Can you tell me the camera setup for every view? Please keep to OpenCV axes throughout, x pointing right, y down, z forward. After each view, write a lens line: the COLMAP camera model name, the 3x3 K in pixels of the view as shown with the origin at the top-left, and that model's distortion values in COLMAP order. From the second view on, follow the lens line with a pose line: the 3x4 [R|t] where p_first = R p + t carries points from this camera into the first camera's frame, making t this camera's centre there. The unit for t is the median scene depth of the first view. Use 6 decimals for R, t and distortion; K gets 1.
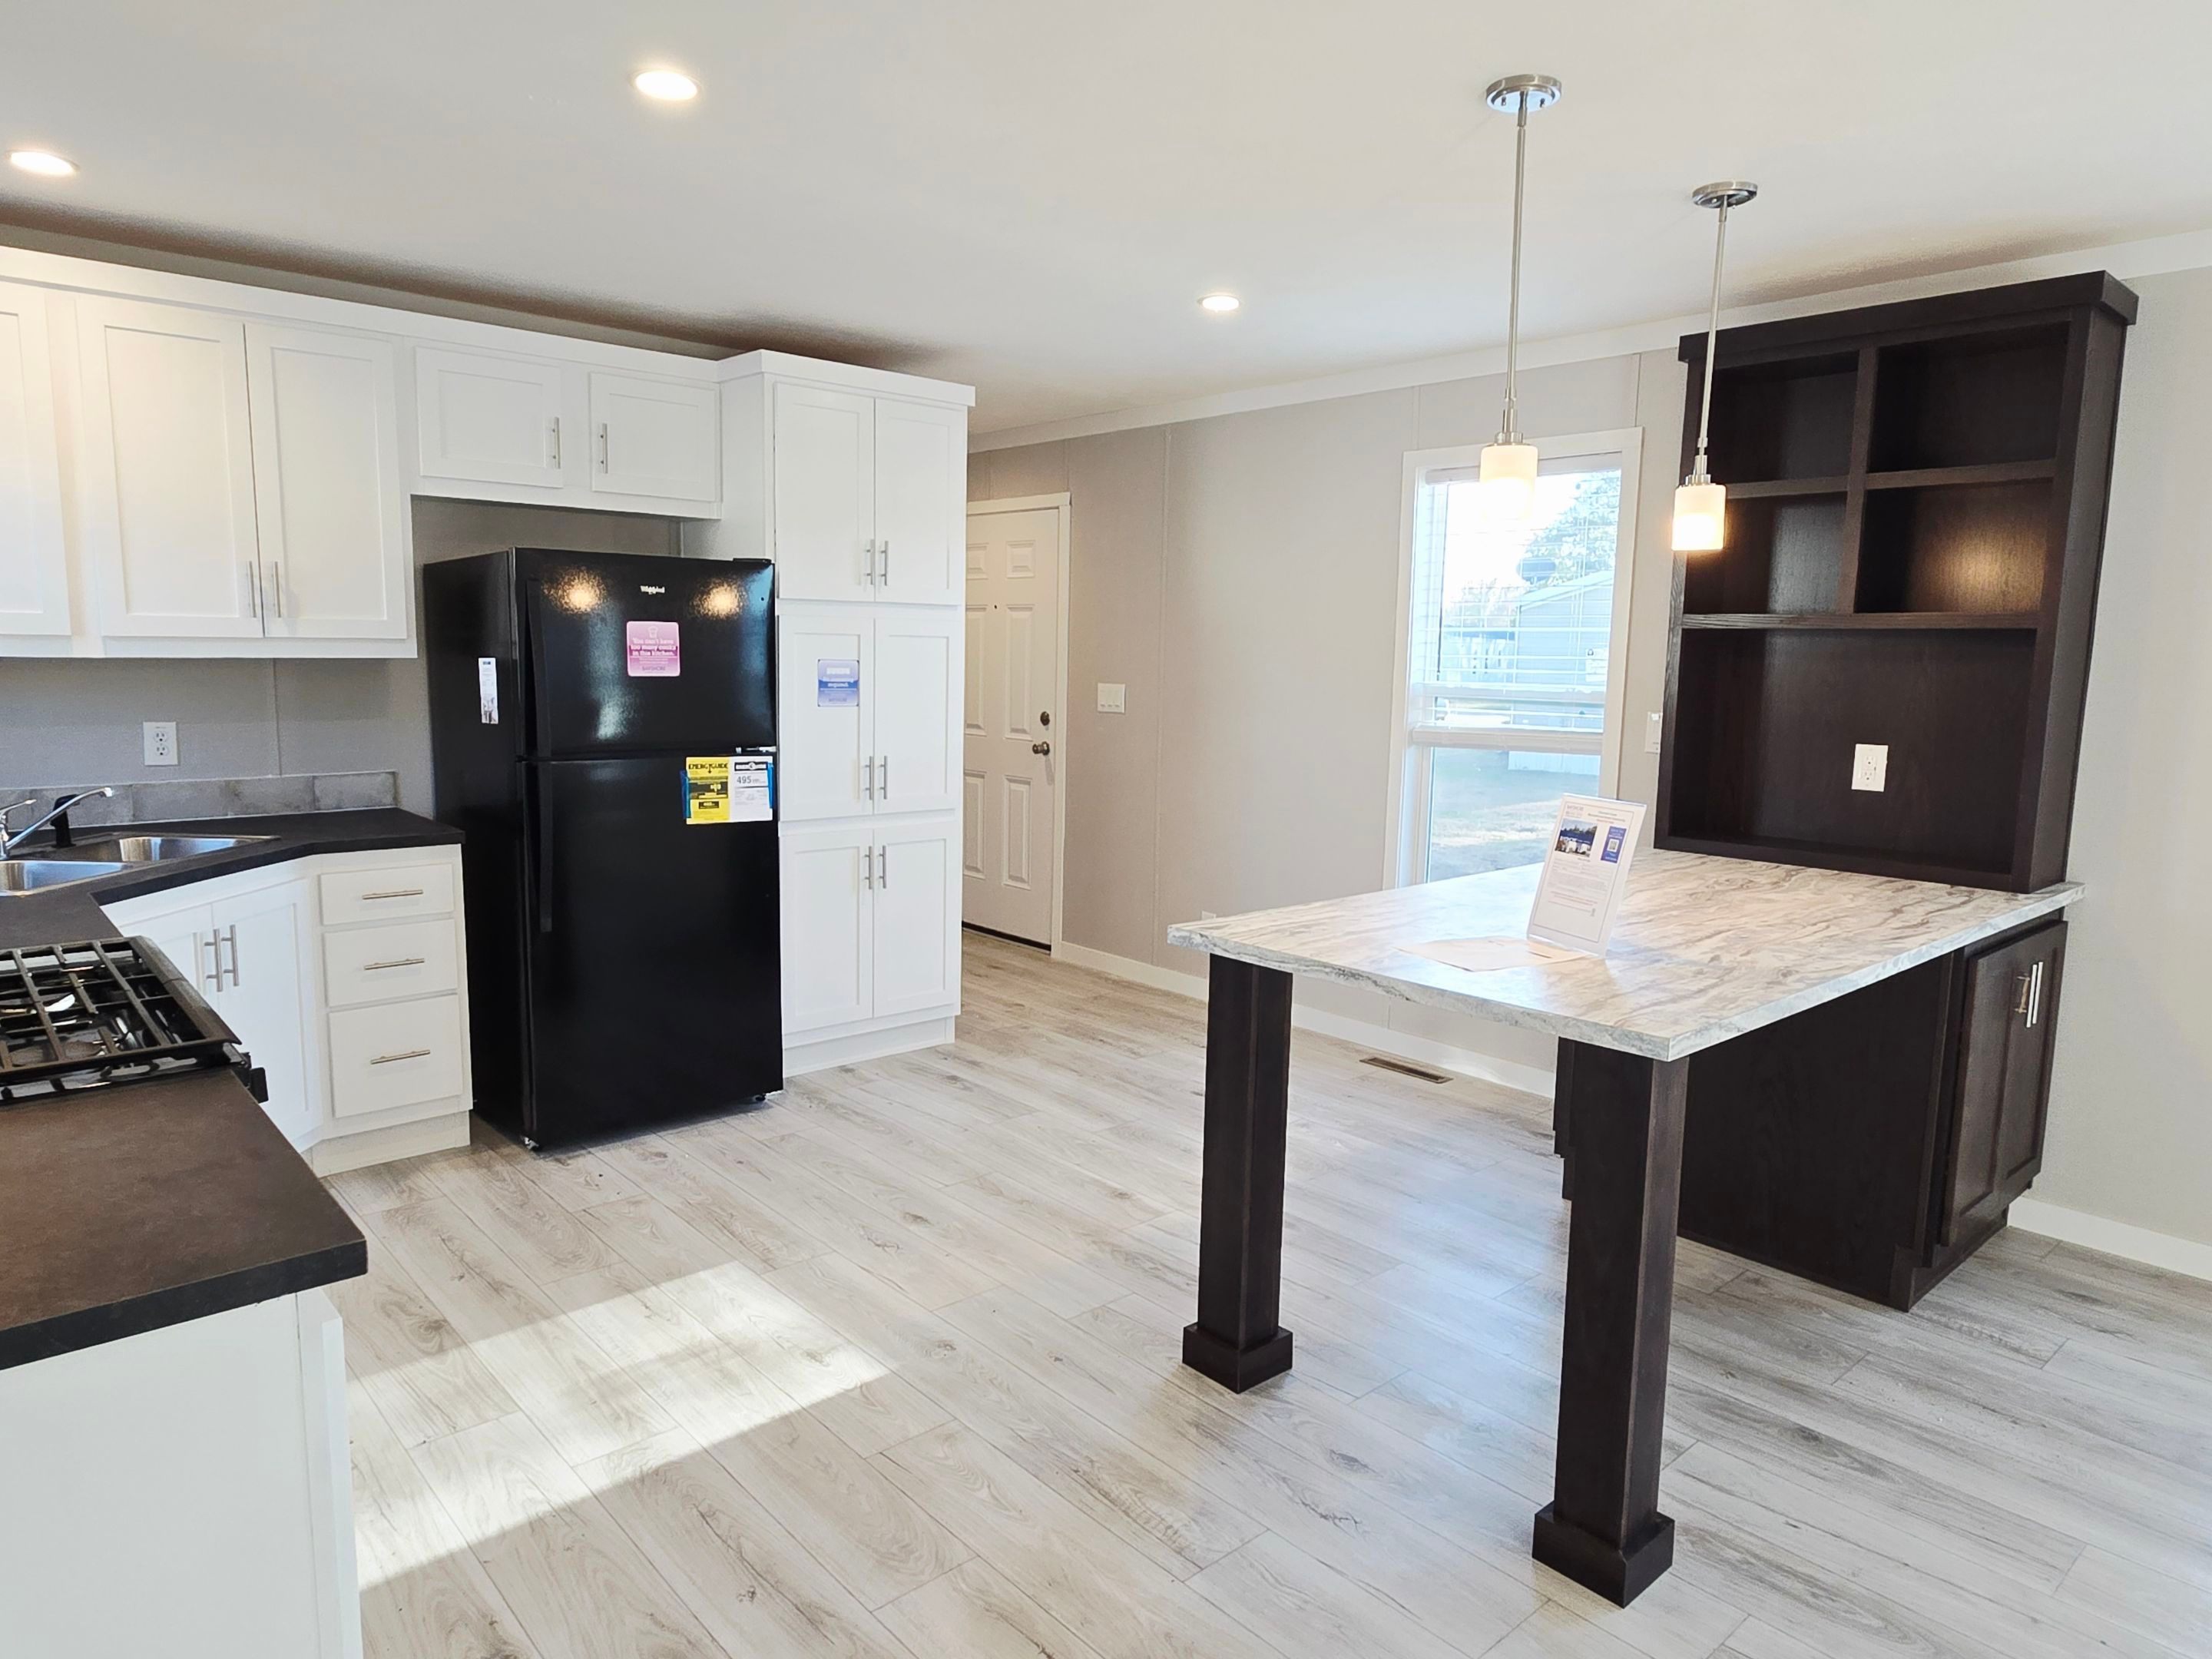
lens RADIAL K [[1380.9, 0, 1099.3], [0, 1380.9, 831.7], [0, 0, 1]] dist [-0.005974, 0.004592]
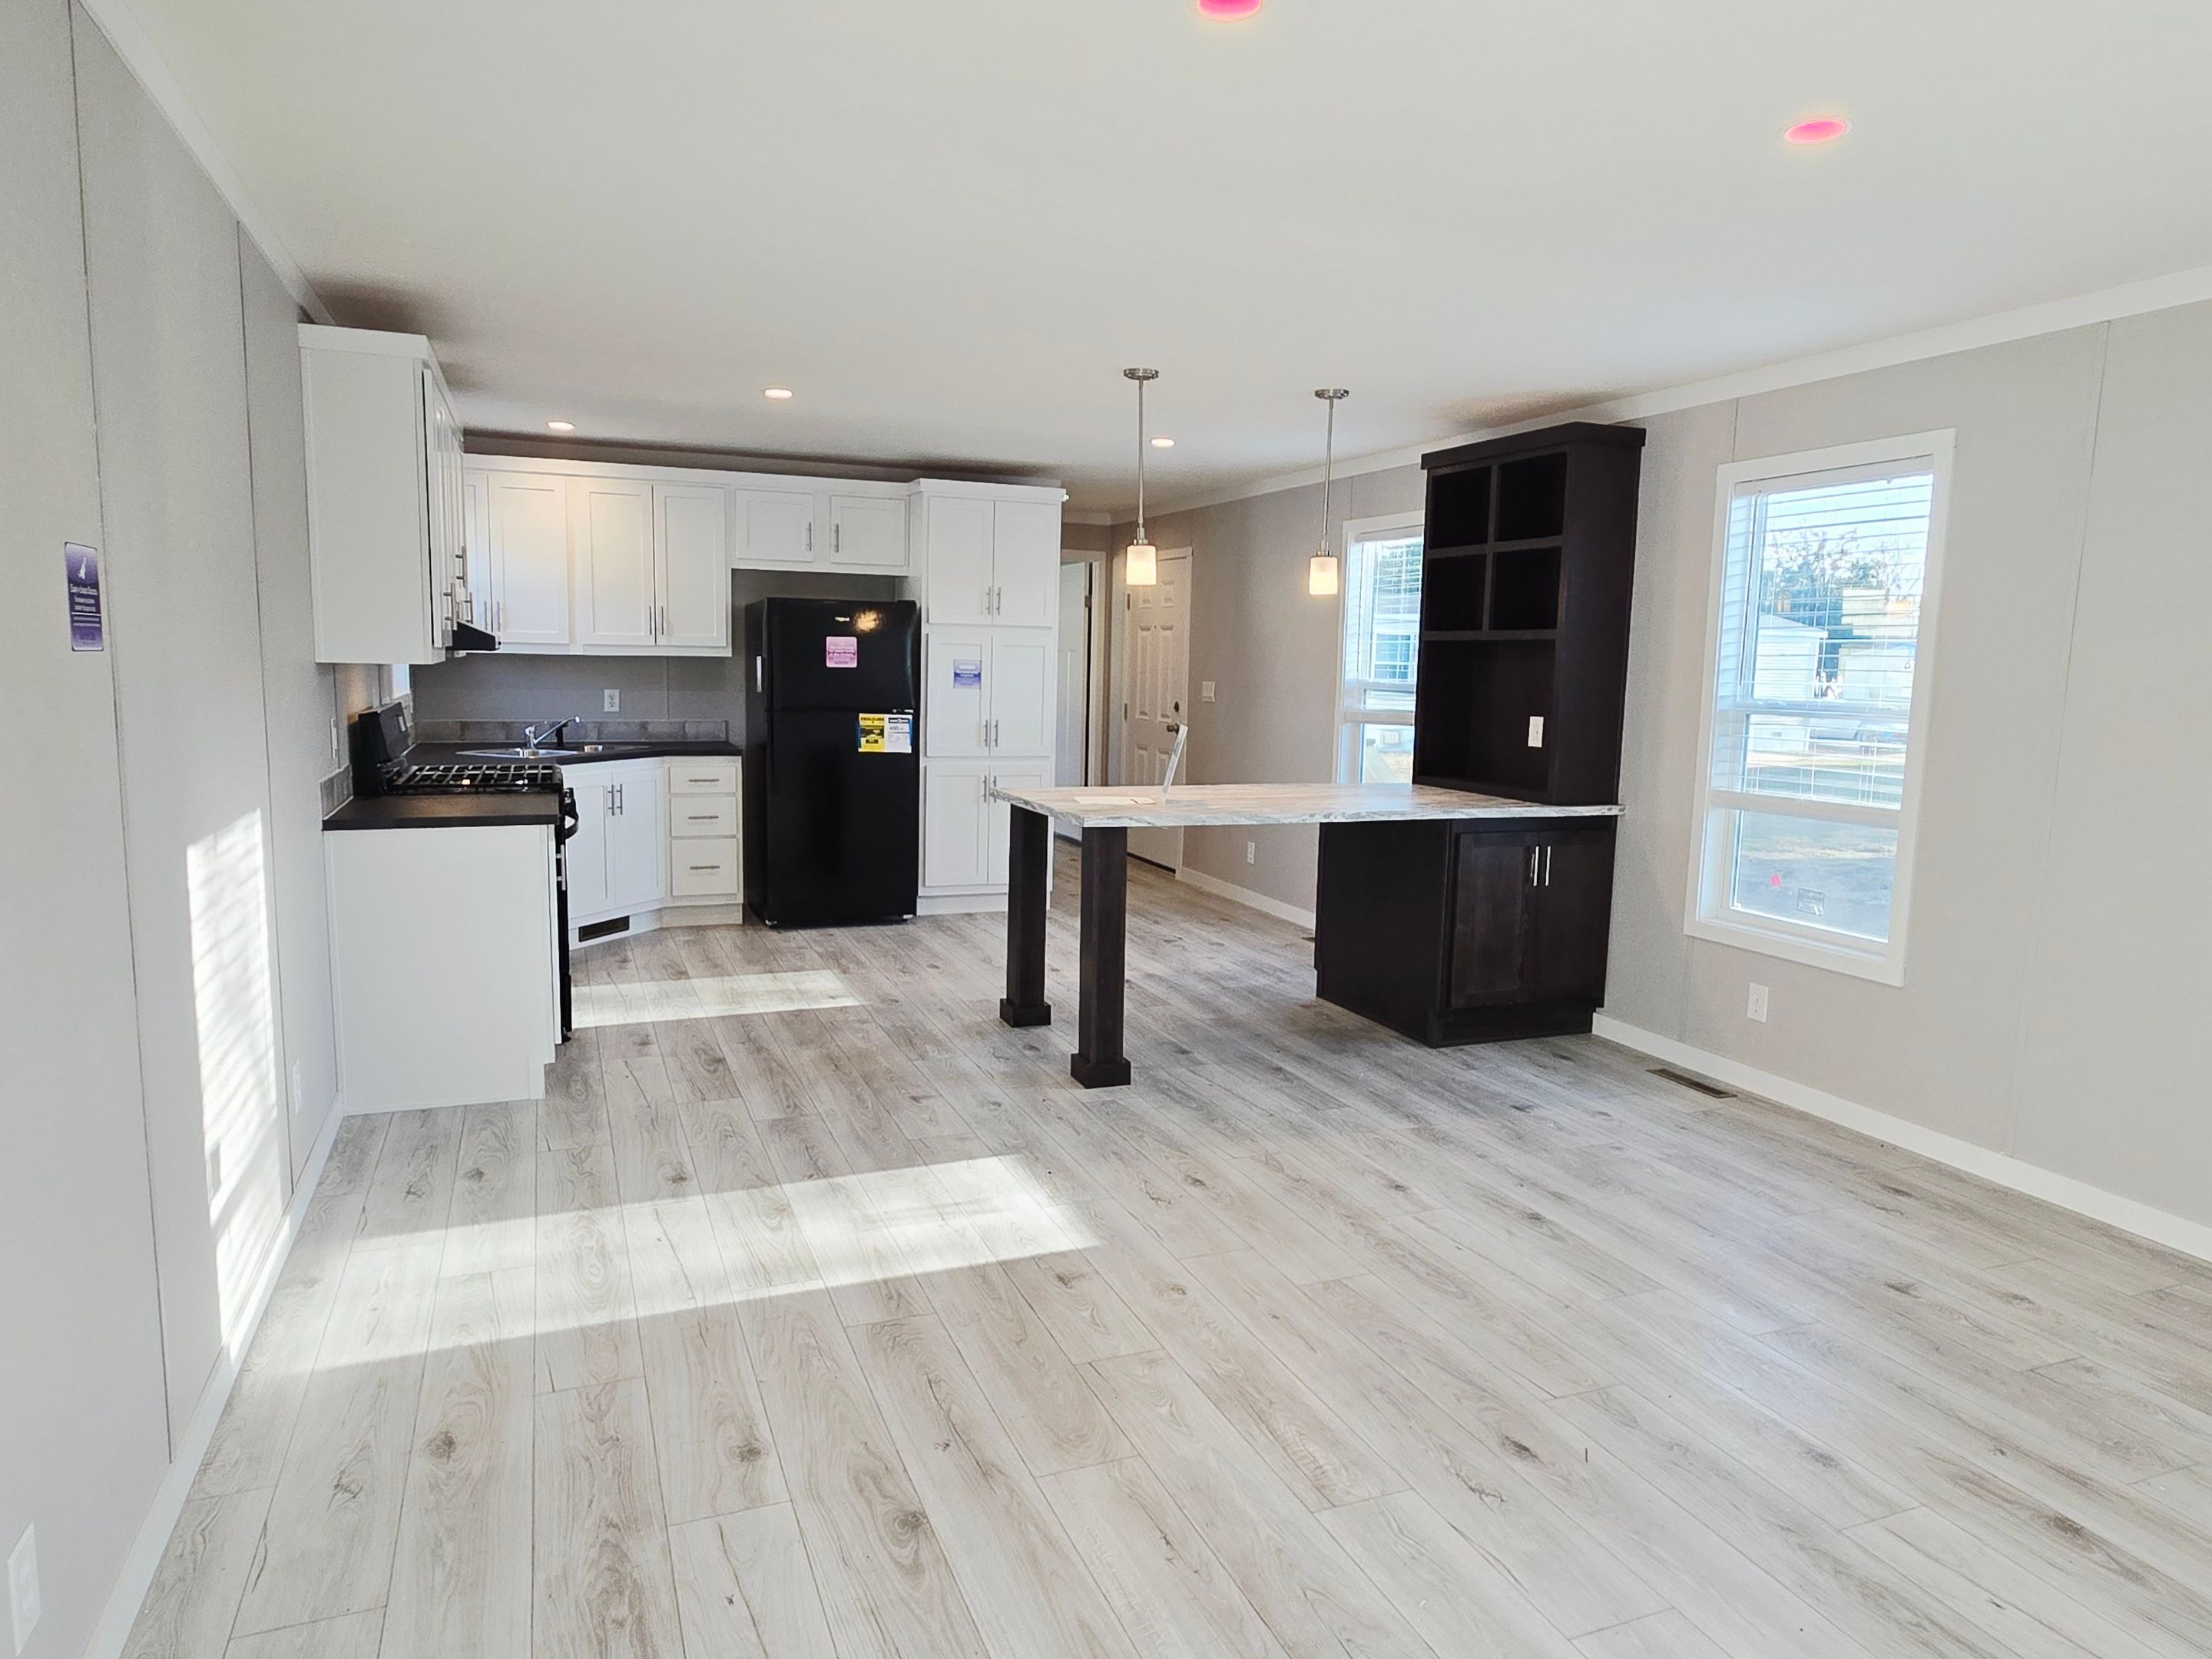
lens RADIAL K [[1380.9, 0, 1101.5], [0, 1380.9, 823.4], [0, 0, 1]] dist [-0.005974, 0.004592]
pose [[0.940992, 0.044103, -0.335544, 0.610355], [-0.051049, 0.998625, -0.011902, 0.094721], [0.334558, 0.028329, 0.941949, -0.574403]]
